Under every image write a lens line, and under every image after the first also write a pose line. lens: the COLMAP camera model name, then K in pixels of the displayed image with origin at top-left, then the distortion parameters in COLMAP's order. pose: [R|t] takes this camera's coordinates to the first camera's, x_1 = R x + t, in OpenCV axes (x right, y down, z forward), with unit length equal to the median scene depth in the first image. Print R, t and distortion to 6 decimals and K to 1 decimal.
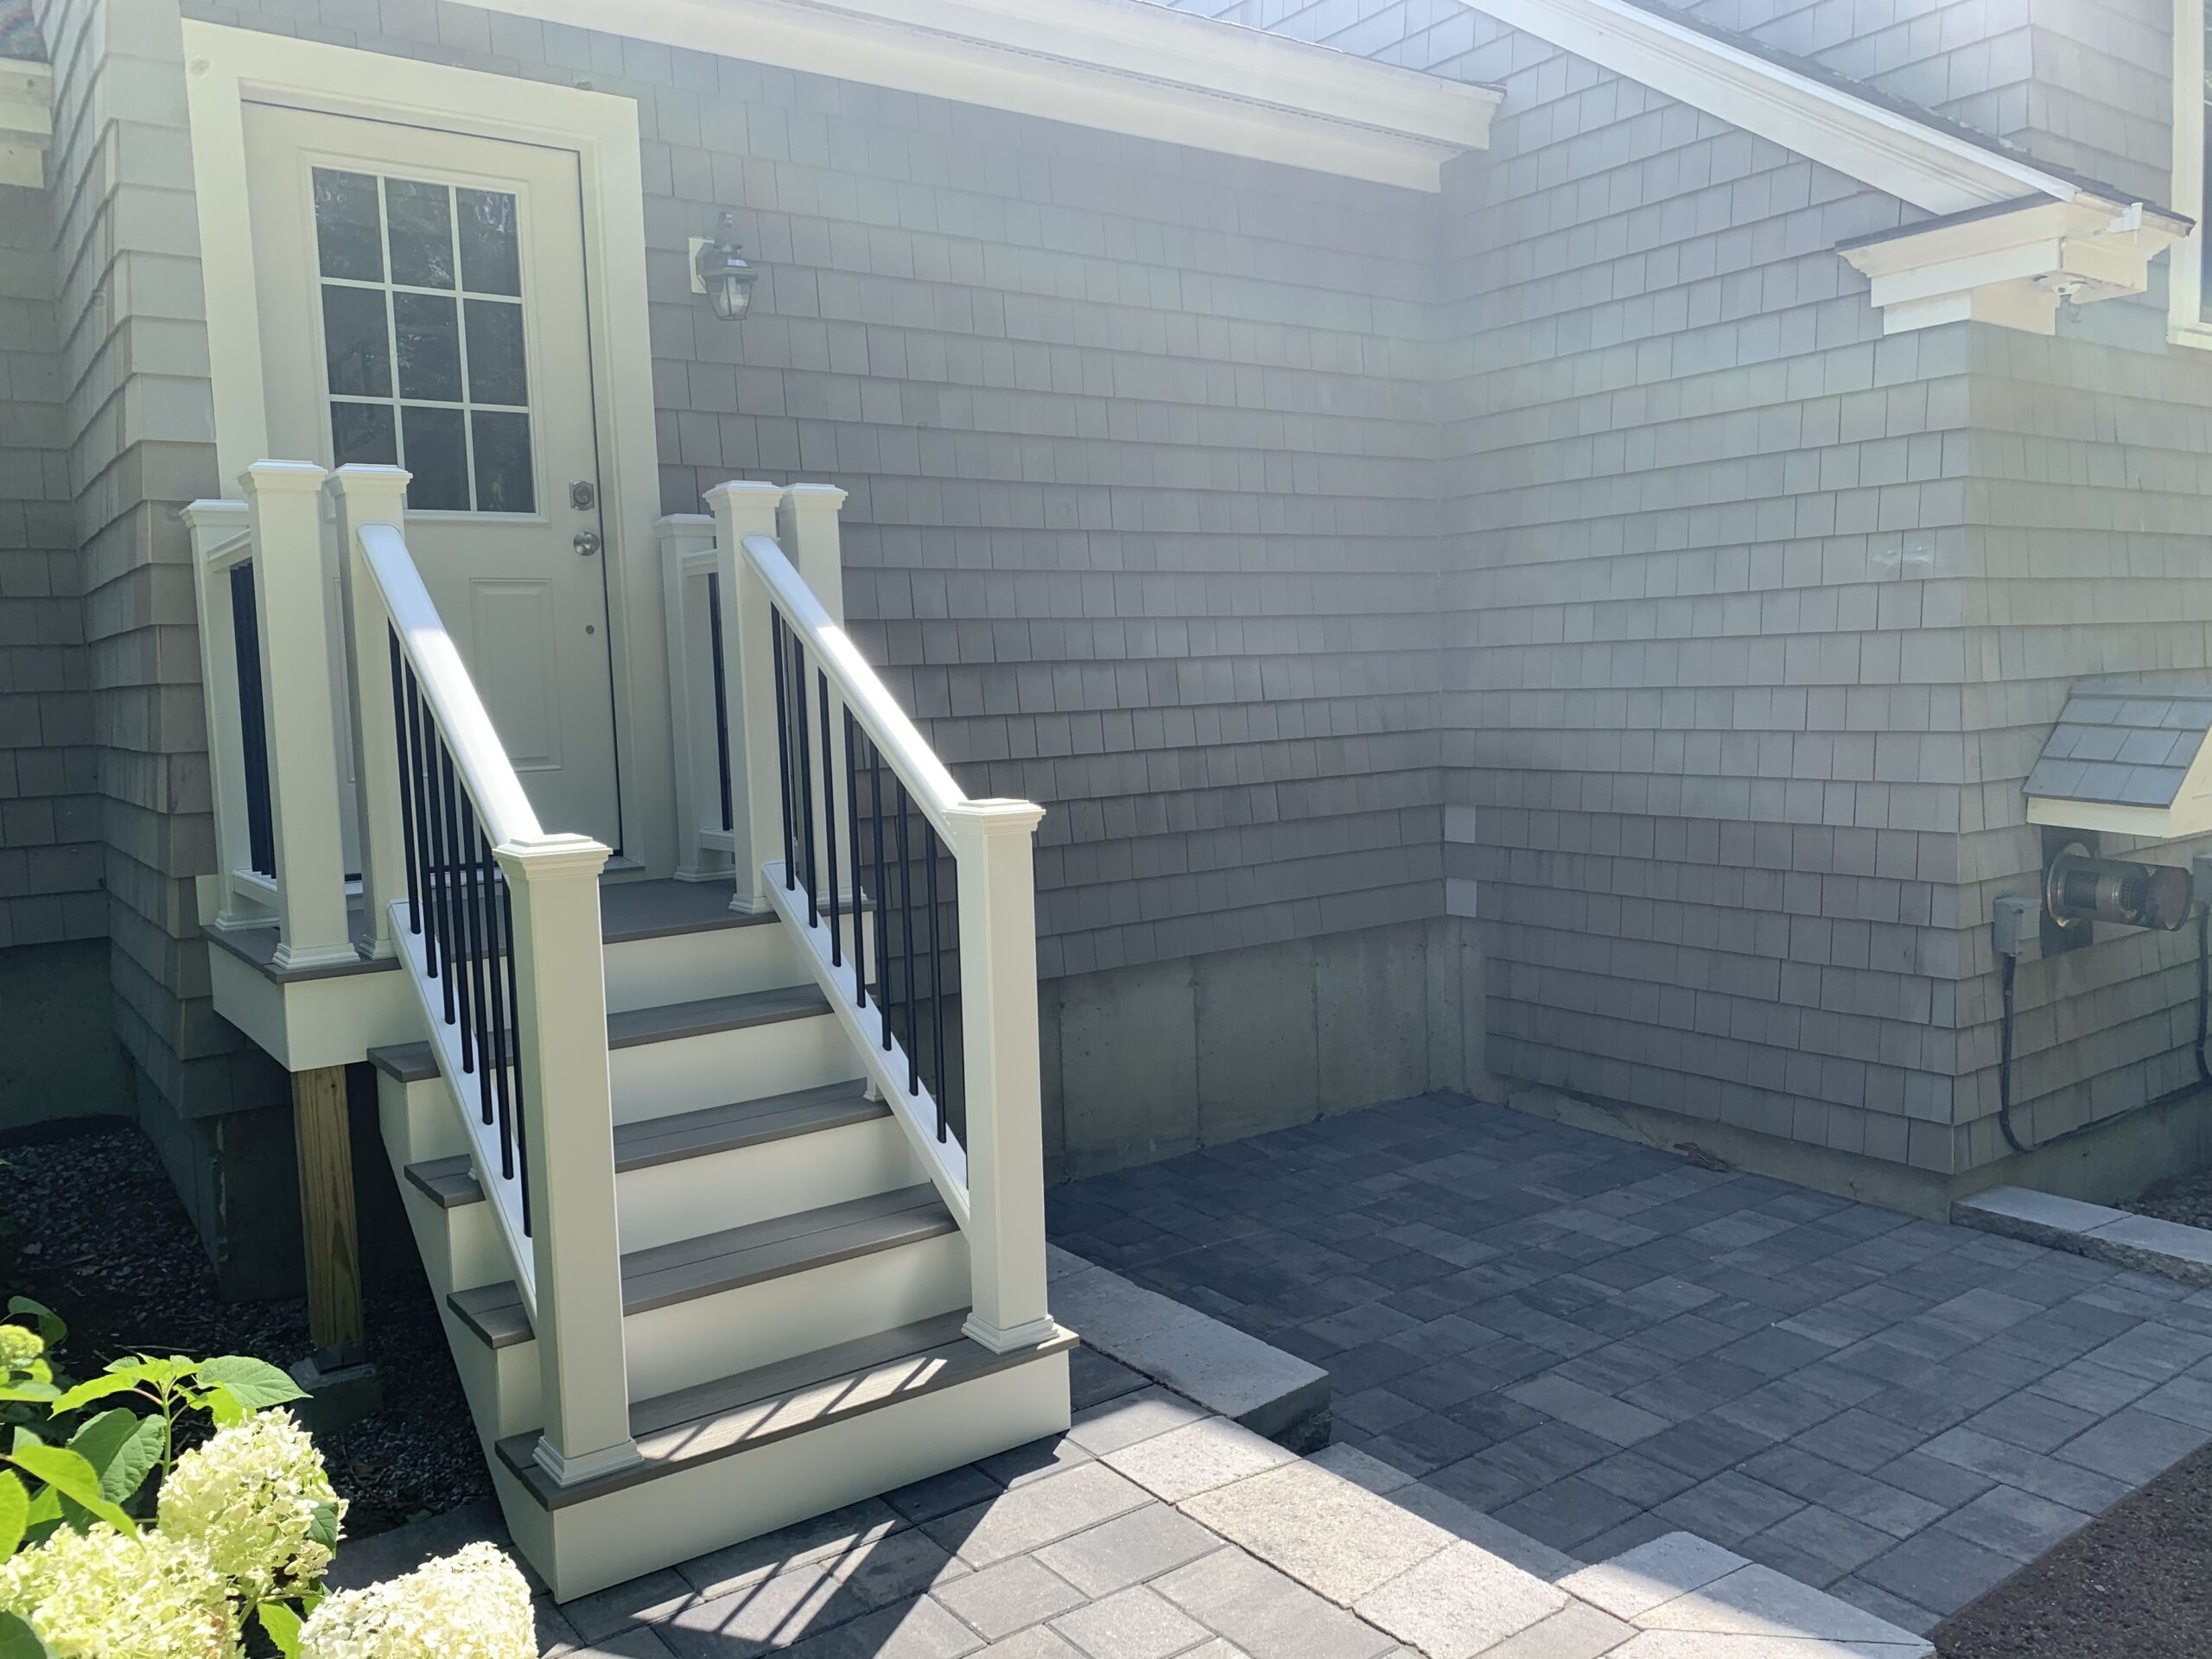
lens RADIAL K [[1713.7, 0, 1095.9], [0, 1713.7, 830.0], [0, 0, 1]] dist [0.025974, -0.031899]
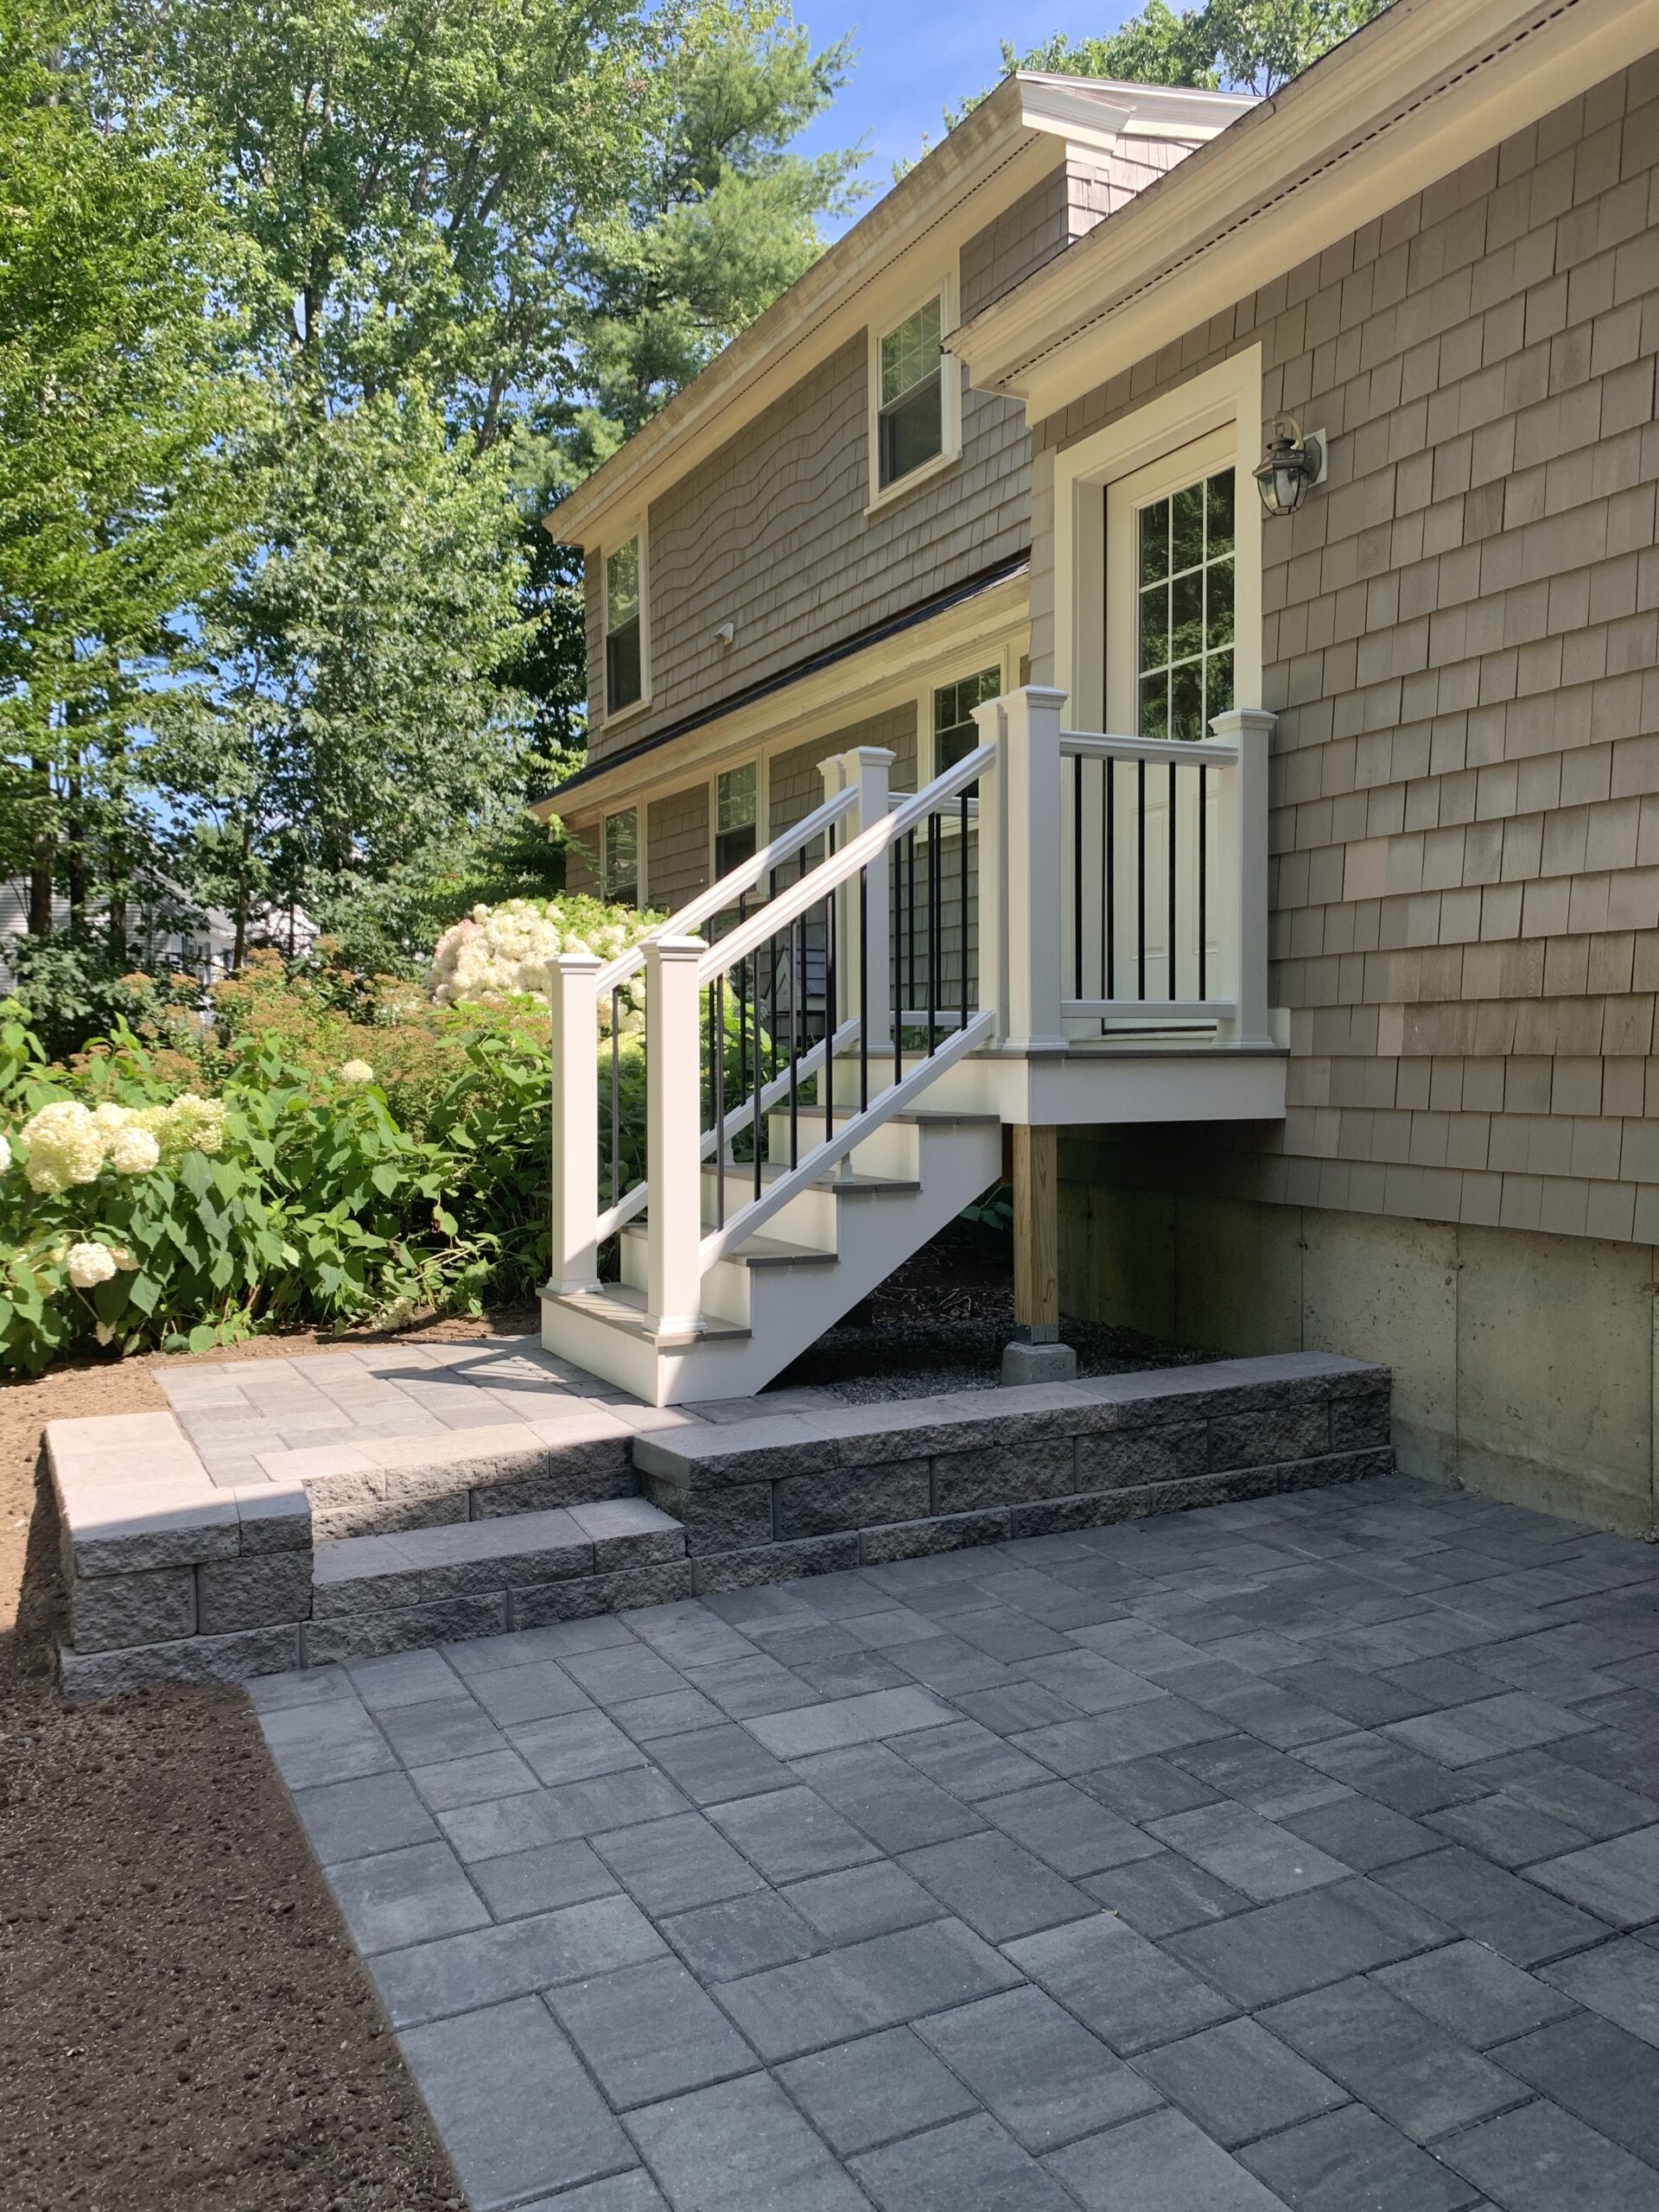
lens RADIAL K [[1713.7, 0, 803.6], [0, 1713.7, 1087.6], [0, 0, 1]] dist [0.025974, -0.031899]
pose [[-0.179325, 0.049791, -0.982529, 0.762466], [-0.082705, 0.994420, 0.065488, 0.004341], [0.980307, 0.093003, -0.174206, 0.804418]]
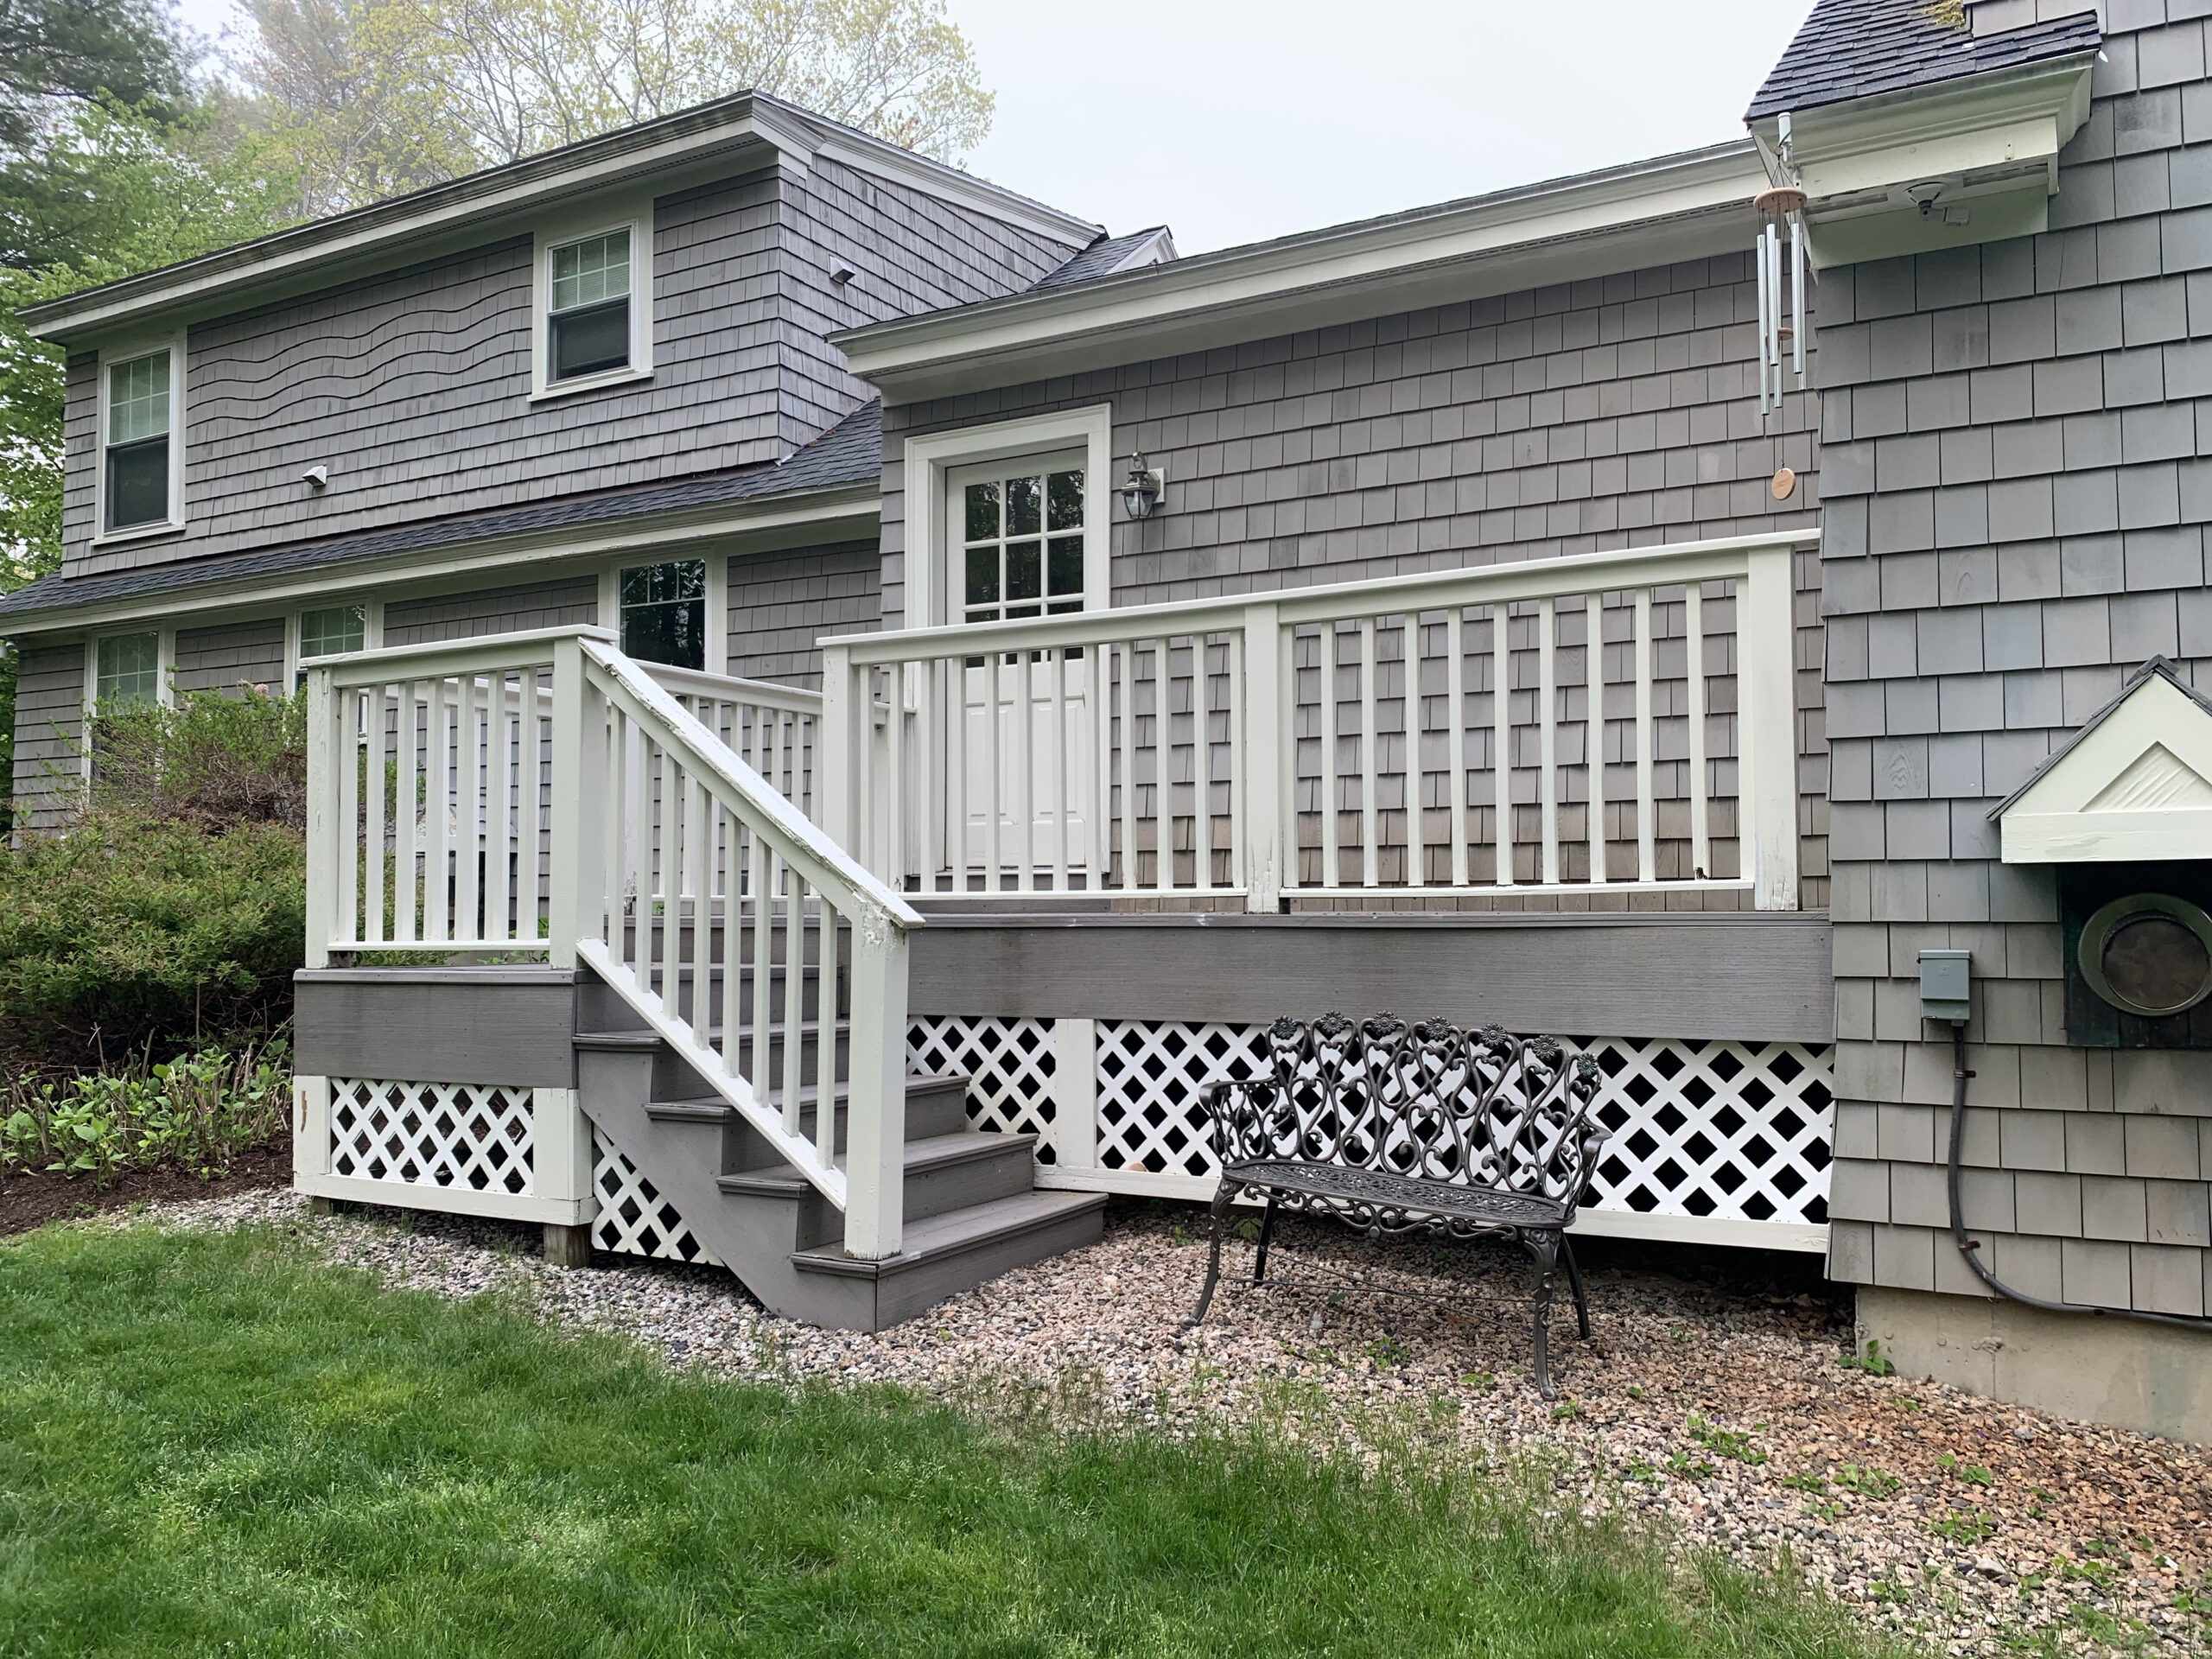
lens RADIAL K [[1717.7, 0, 1094.2], [0, 1717.7, 848.8], [0, 0, 1]] dist [0.039216, -0.050771]
pose [[0.407807, -0.005143, -0.913054, 1.041370], [-0.100547, 0.993650, -0.050505, 0.070183], [0.907515, 0.112401, 0.404700, 0.313288]]
